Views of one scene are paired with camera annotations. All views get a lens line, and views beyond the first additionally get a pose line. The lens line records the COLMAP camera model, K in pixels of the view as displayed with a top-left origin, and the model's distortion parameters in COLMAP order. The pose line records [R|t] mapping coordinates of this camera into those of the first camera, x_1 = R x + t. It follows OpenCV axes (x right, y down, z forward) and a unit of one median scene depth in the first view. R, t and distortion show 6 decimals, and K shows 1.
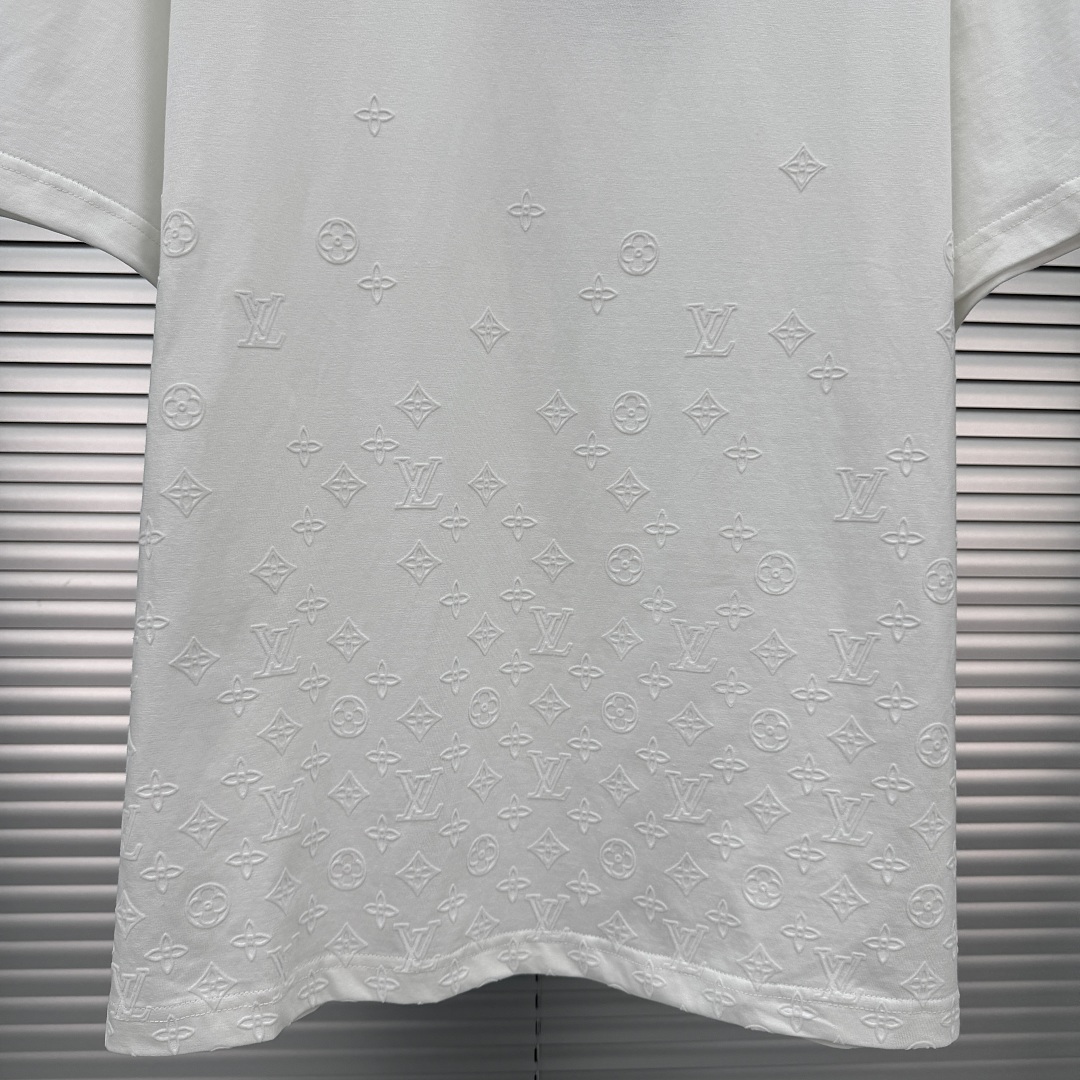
lens RADIAL K [[918.9, 0, 558.6], [0, 918.9, 551.9], [0, 0, 1]] dist [-0.004519, -0.052801]
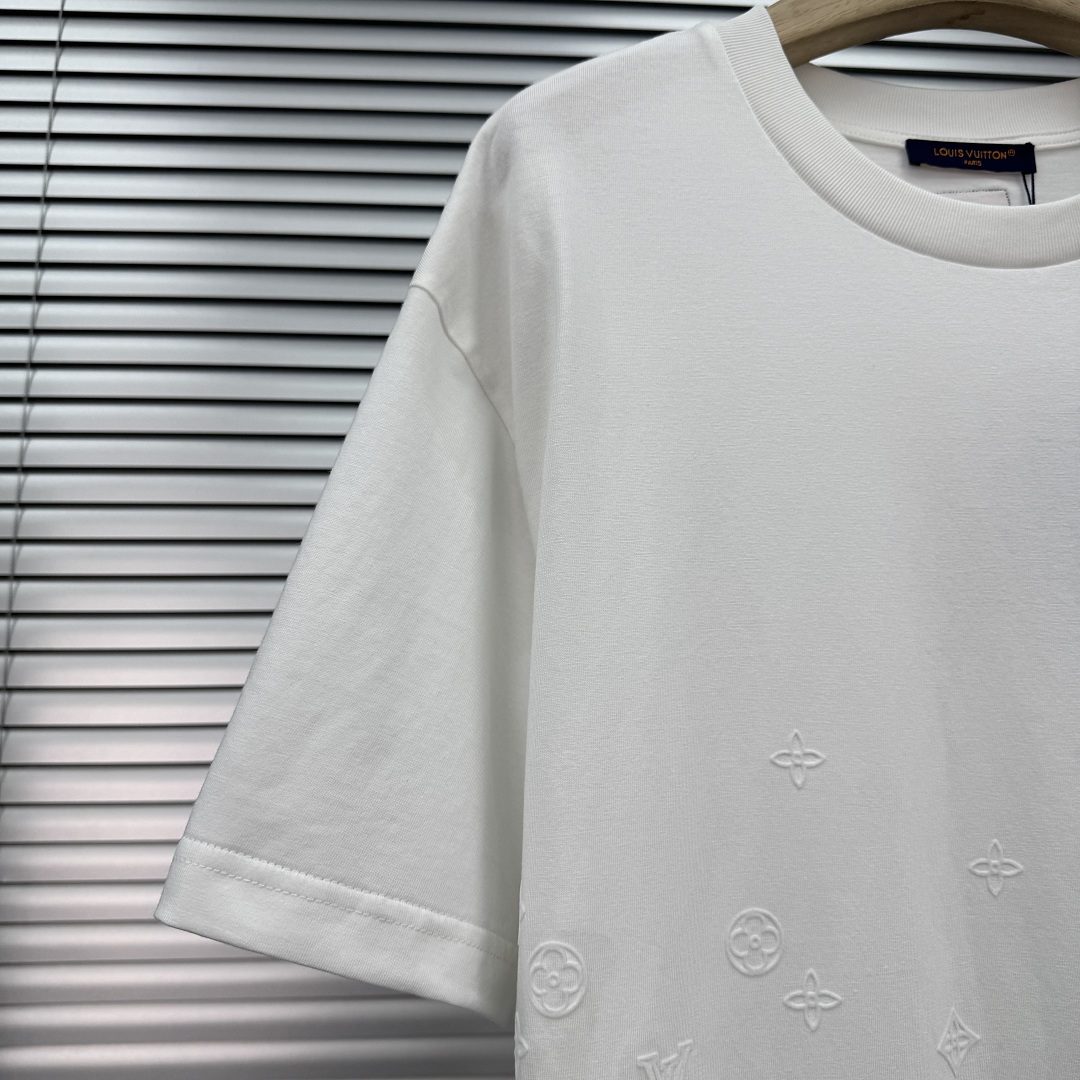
lens RADIAL K [[918.9, 0, 536.2], [0, 918.9, 549.8], [0, 0, 1]] dist [-0.004519, -0.052801]
pose [[0.999682, -0.024237, -0.006896, -0.398300], [0.021429, 0.961646, -0.273454, -0.443386], [0.013259, 0.273220, 0.961860, 0.258396]]
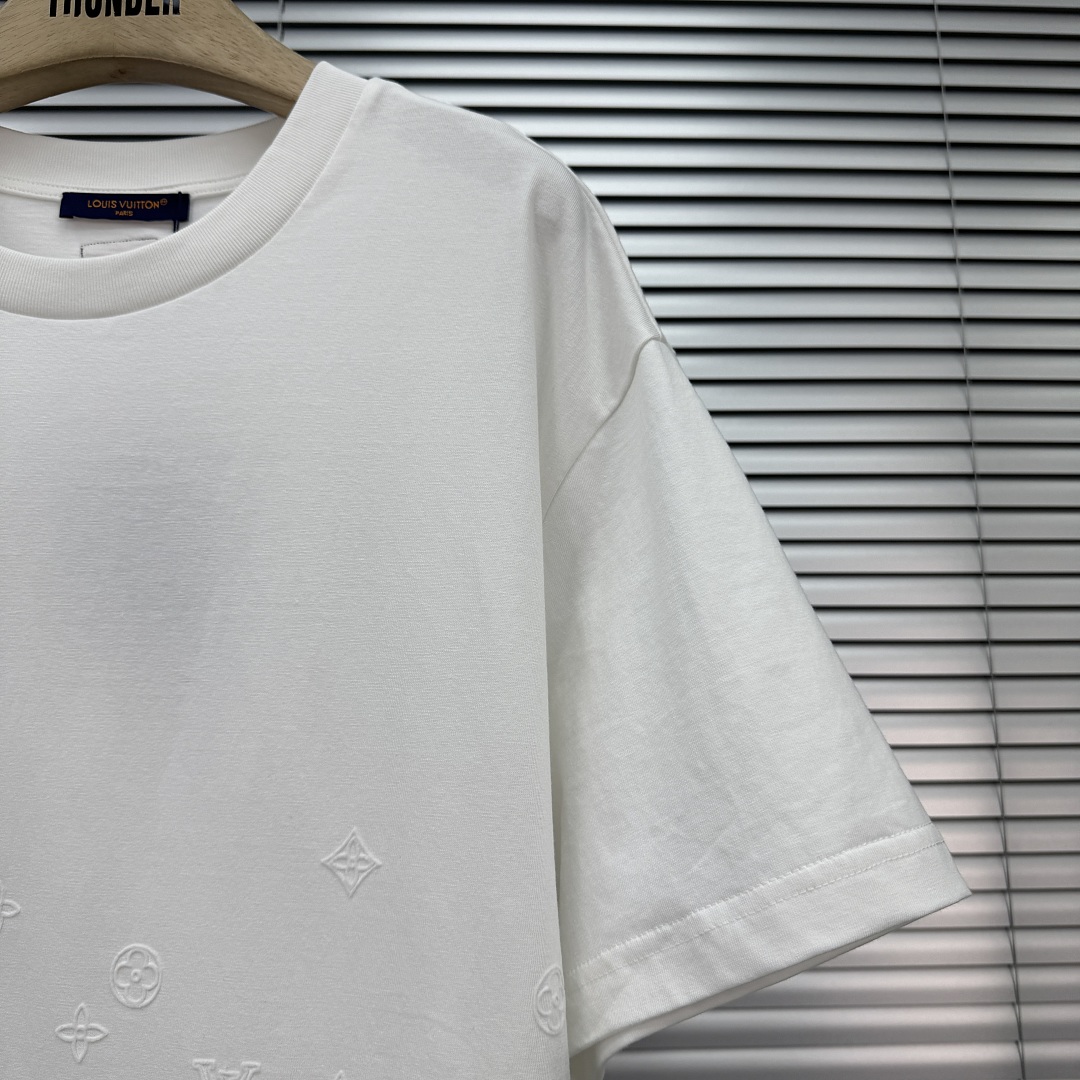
lens RADIAL K [[918.9, 0, 571.7], [0, 918.9, 546.8], [0, 0, 1]] dist [-0.004519, -0.052801]
pose [[0.999661, -0.025158, 0.006749, 0.441554], [0.026030, 0.955502, -0.293834, -0.443465], [0.000944, 0.293910, 0.955833, 0.244297]]
